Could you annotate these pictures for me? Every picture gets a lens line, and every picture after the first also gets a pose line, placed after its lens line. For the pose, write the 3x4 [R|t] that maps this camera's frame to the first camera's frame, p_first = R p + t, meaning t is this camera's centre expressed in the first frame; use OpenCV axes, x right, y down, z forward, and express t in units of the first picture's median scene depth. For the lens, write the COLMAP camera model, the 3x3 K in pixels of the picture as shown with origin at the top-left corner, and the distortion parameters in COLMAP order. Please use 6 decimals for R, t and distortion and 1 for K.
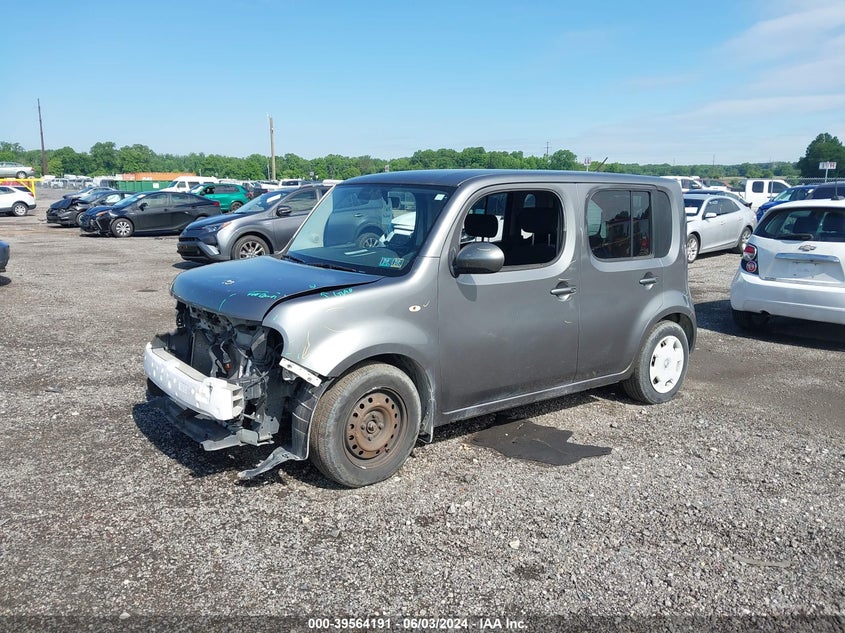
lens RADIAL K [[724.0, 0, 422.5], [0, 724.0, 316.5], [0, 0, 1]] dist [0.051674, -0.004014]
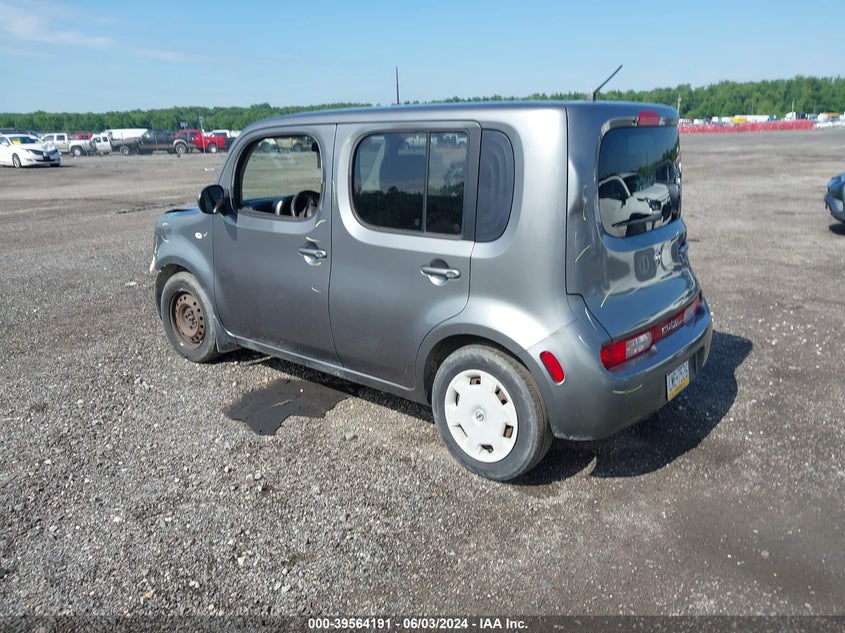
lens RADIAL K [[724.0, 0, 422.5], [0, 724.0, 316.5], [0, 0, 1]] dist [0.051674, -0.004014]
pose [[0.114269, 0.208991, -0.971219, 1.020711], [-0.153767, 0.969561, 0.190543, -0.141239], [0.981478, 0.127568, 0.142927, 0.957110]]
